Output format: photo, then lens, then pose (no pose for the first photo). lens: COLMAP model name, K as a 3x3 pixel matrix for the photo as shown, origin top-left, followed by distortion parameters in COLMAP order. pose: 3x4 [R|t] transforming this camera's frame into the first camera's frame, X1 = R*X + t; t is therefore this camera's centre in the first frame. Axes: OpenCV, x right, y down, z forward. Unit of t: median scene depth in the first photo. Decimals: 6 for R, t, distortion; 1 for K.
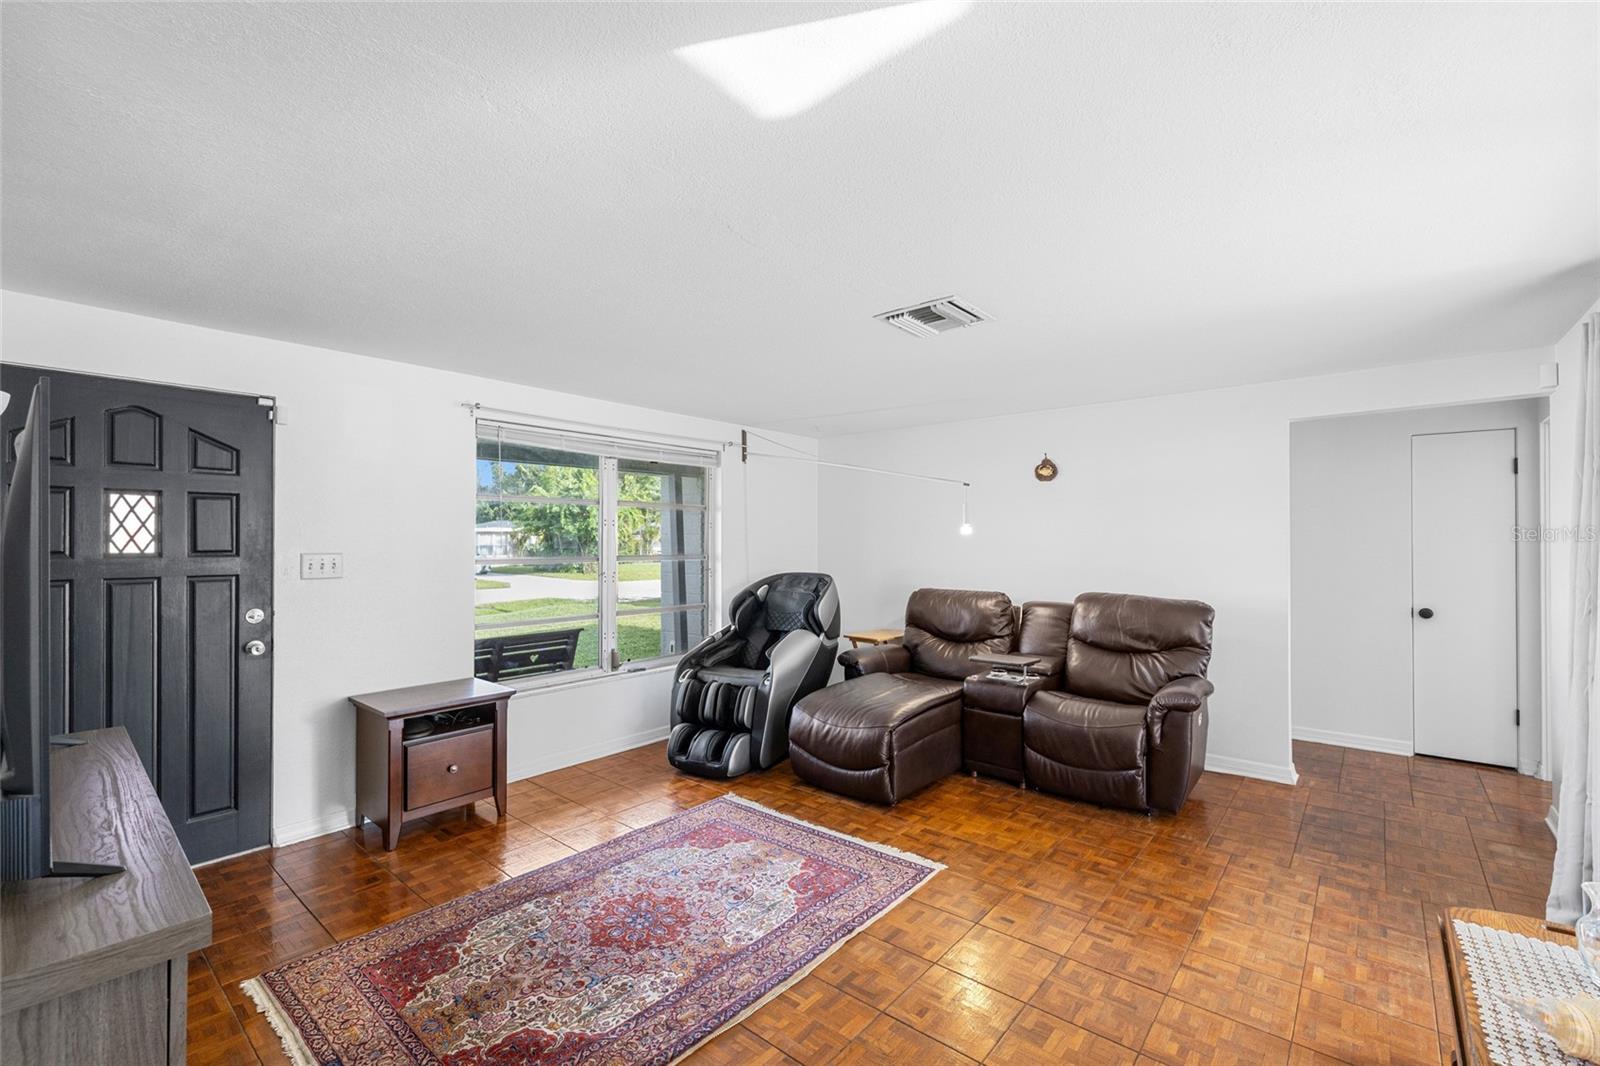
lens RADIAL K [[682.3, 0, 802.4], [0, 682.3, 533.3], [0, 0, 1]] dist [0.001054, -0.000029]
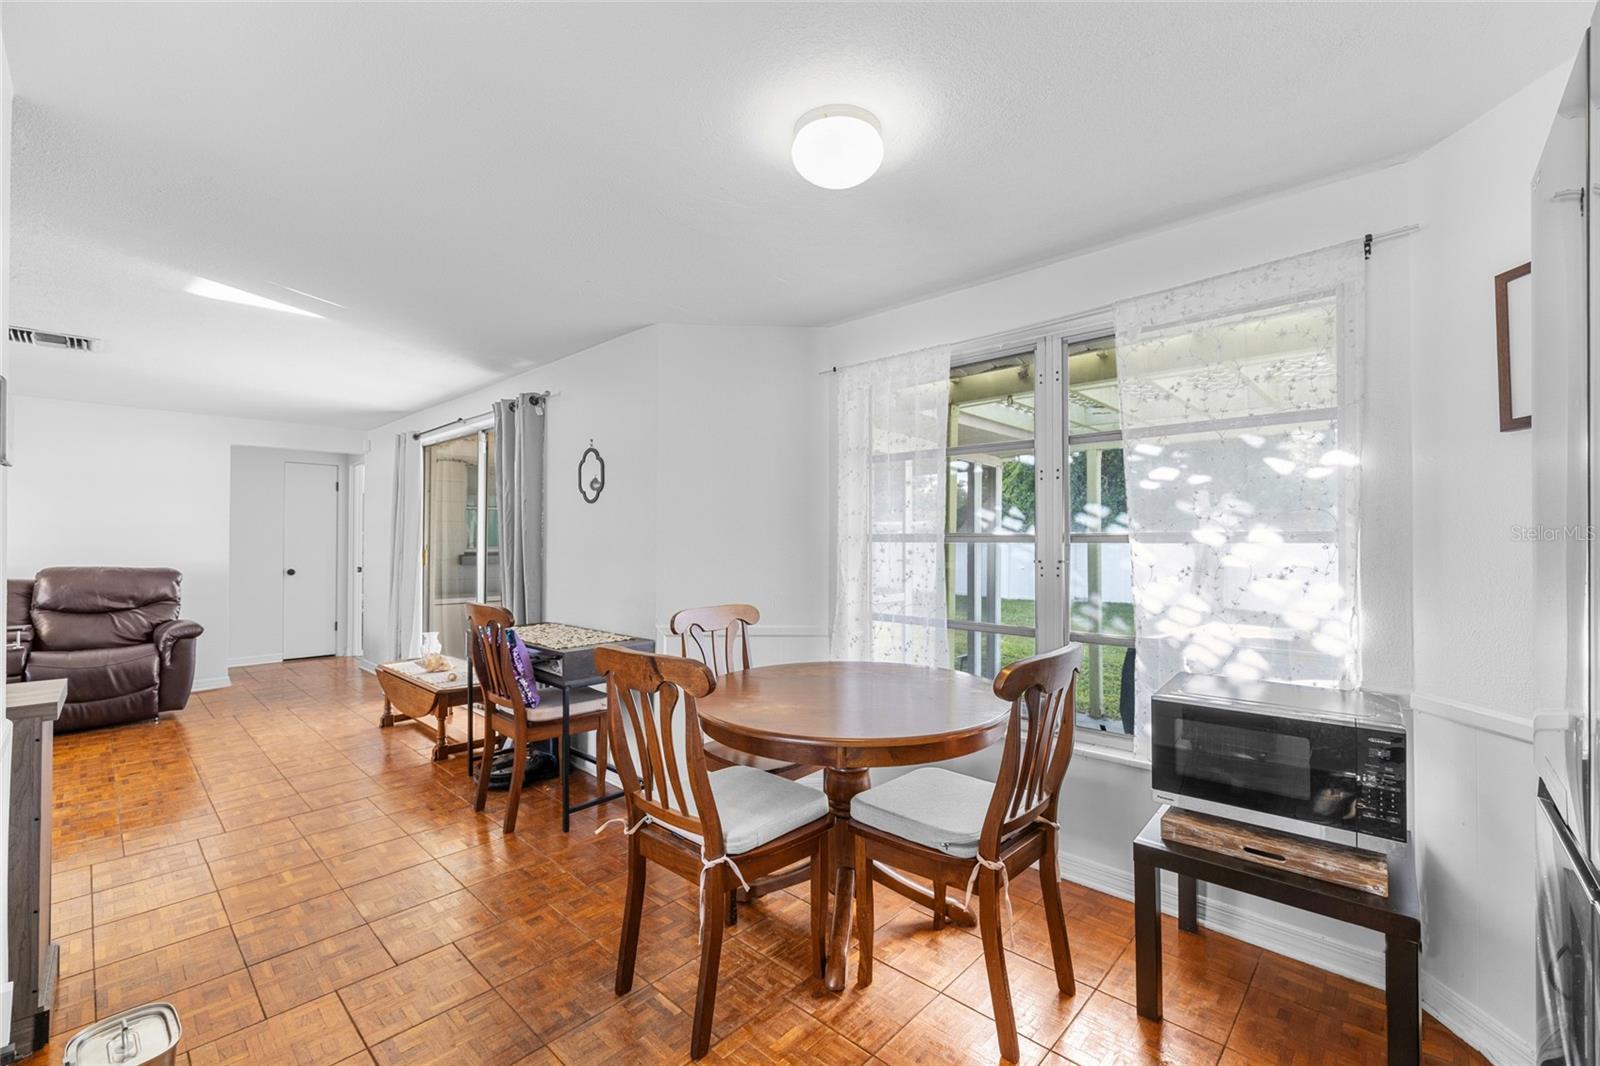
lens RADIAL K [[682.3, 0, 802.4], [0, 682.3, 533.3], [0, 0, 1]] dist [0.001054, -0.000029]
pose [[0.057403, 0.001145, 0.998350, -0.711430], [-0.003285, 0.999994, -0.000958, 0.028526], [-0.998346, -0.003224, 0.057406, -0.341108]]
